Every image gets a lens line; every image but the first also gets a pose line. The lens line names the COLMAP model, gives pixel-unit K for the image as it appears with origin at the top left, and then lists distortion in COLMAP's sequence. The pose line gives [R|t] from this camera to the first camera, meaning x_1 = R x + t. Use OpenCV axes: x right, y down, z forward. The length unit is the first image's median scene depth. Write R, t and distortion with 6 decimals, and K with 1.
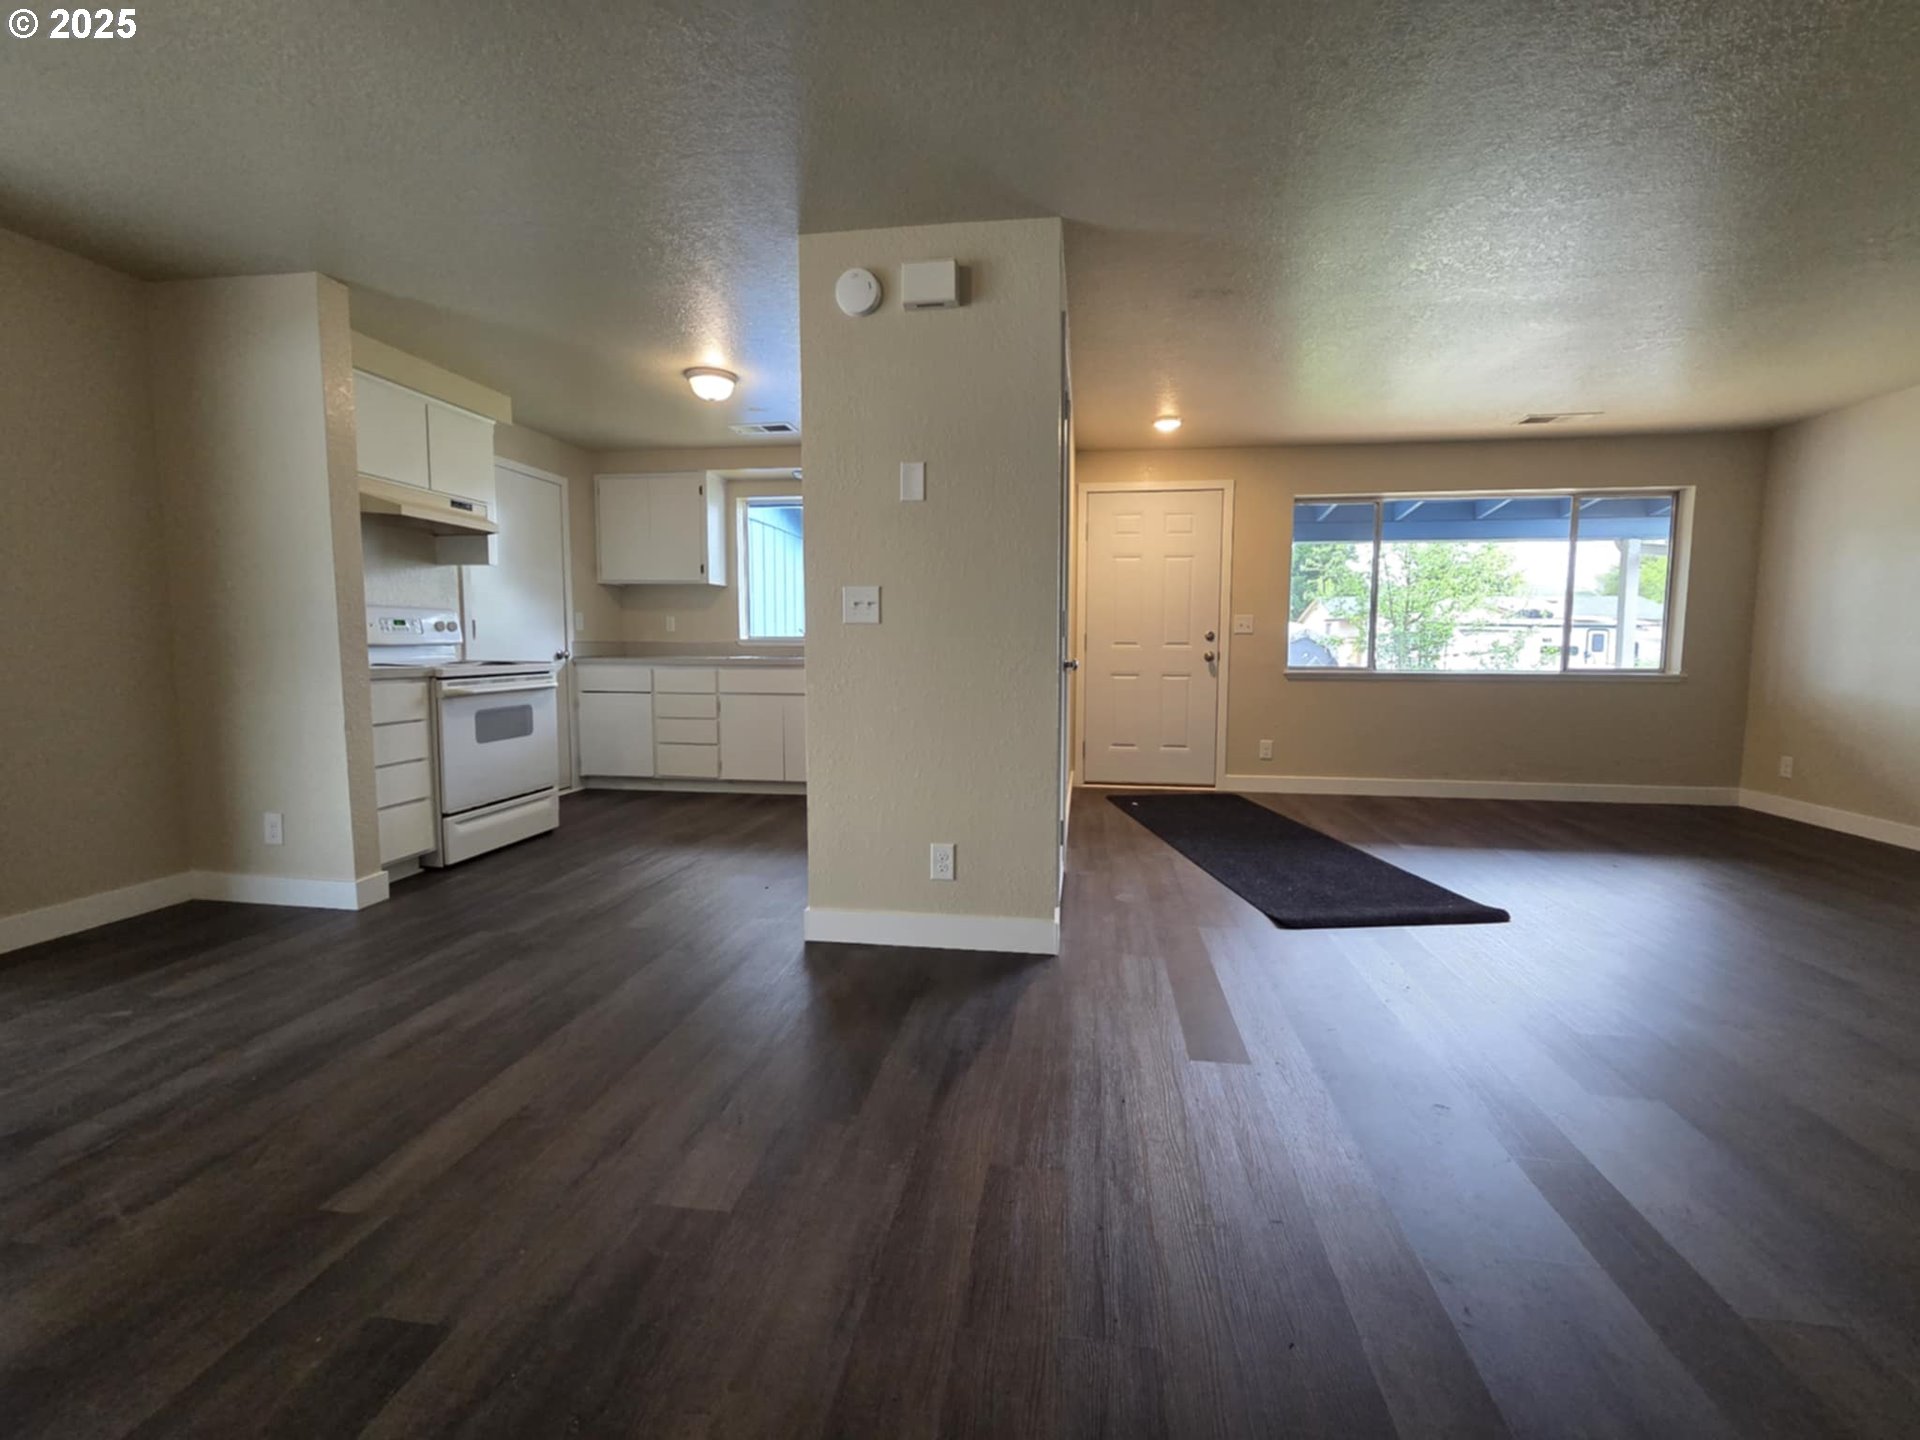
lens RADIAL K [[789.4, 0, 982.4], [0, 789.4, 707.6], [0, 0, 1]] dist [-0.000908, -0.000667]
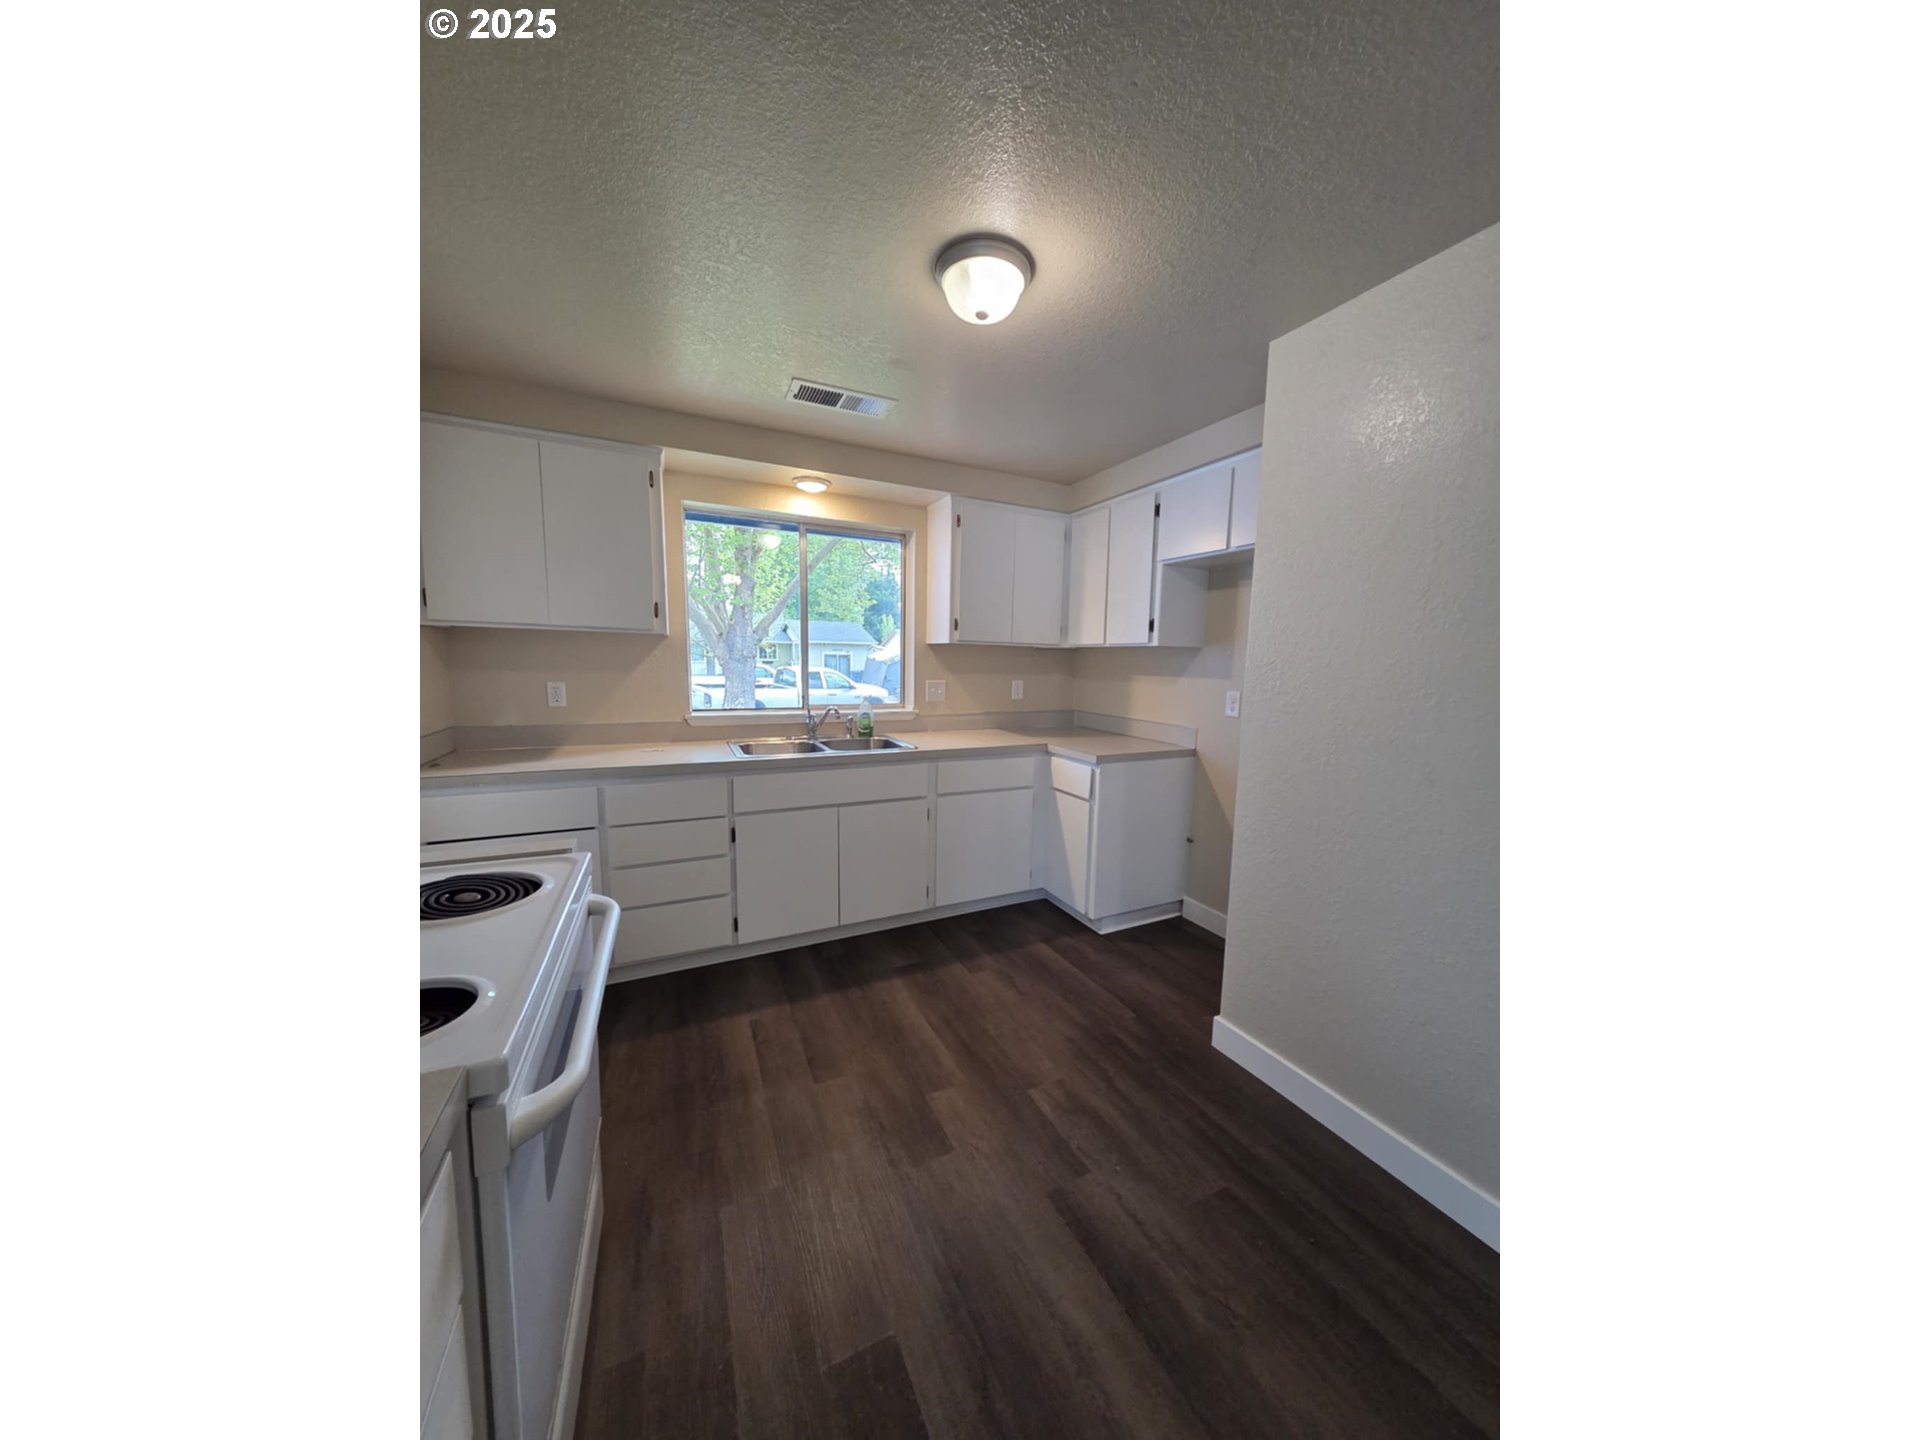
lens RADIAL K [[589.2, 0, 973.1], [0, 589.2, 727.2], [0, 0, 1]] dist [-0.000131, 0.000035]
pose [[0.822810, -0.048865, 0.566212, -0.646778], [0.027820, 0.998565, 0.045750, -0.152954], [-0.567635, -0.021892, 0.822989, 0.747652]]
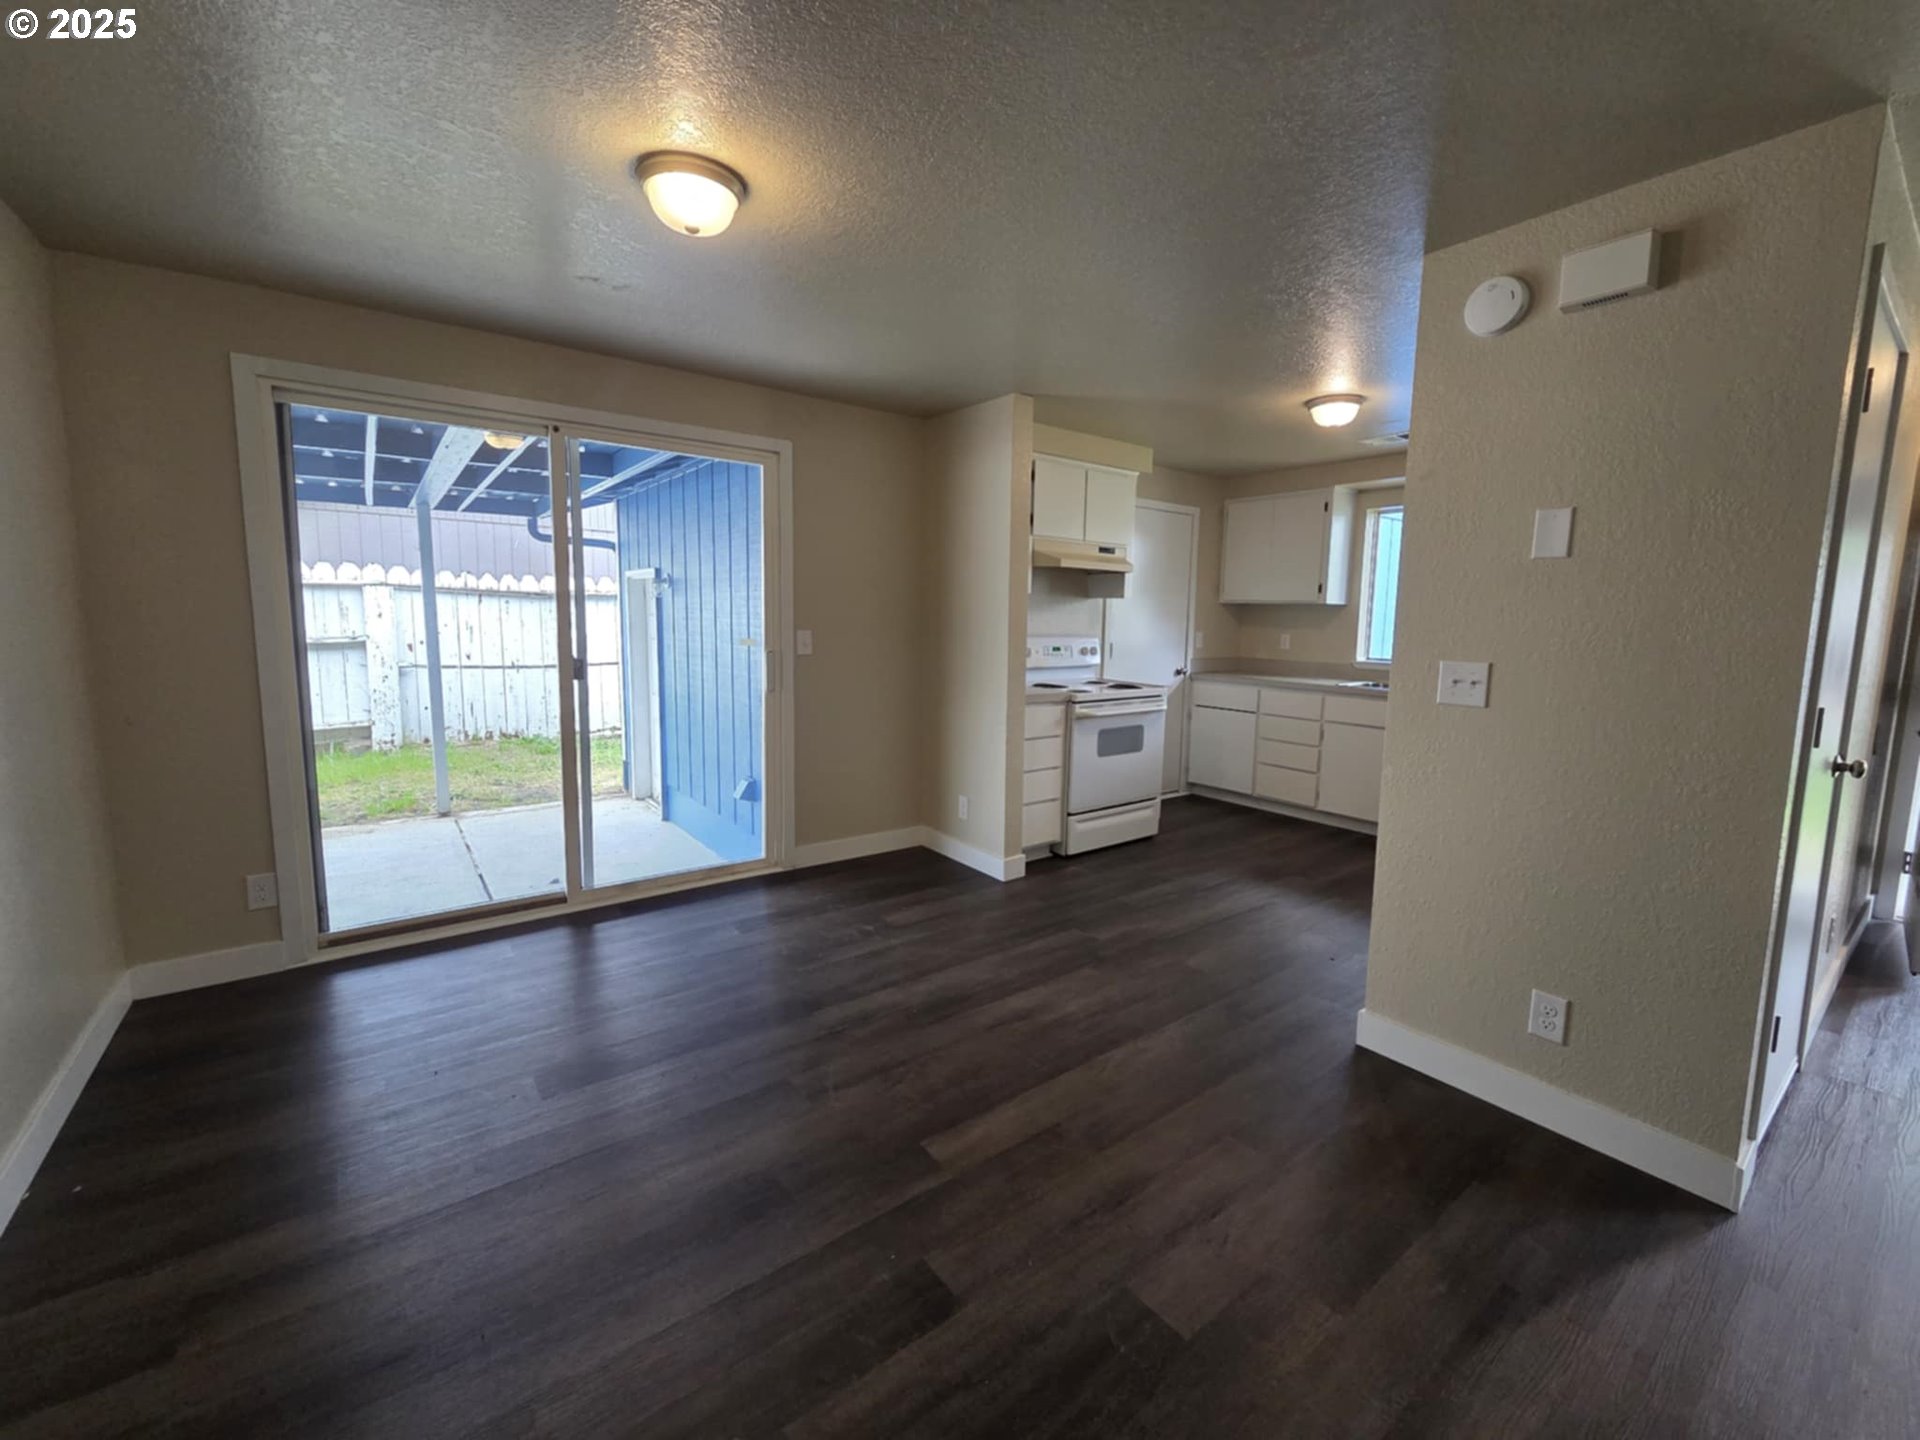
lens RADIAL K [[786.1, 0, 974.8], [0, 786.1, 706.7], [0, 0, 1]] dist [0.001282, 0.000035]
pose [[0.708885, 0.090194, -0.699533, 0.047967], [-0.072653, 0.995852, 0.054774, -0.083409], [0.701572, 0.011995, 0.712498, 0.031761]]
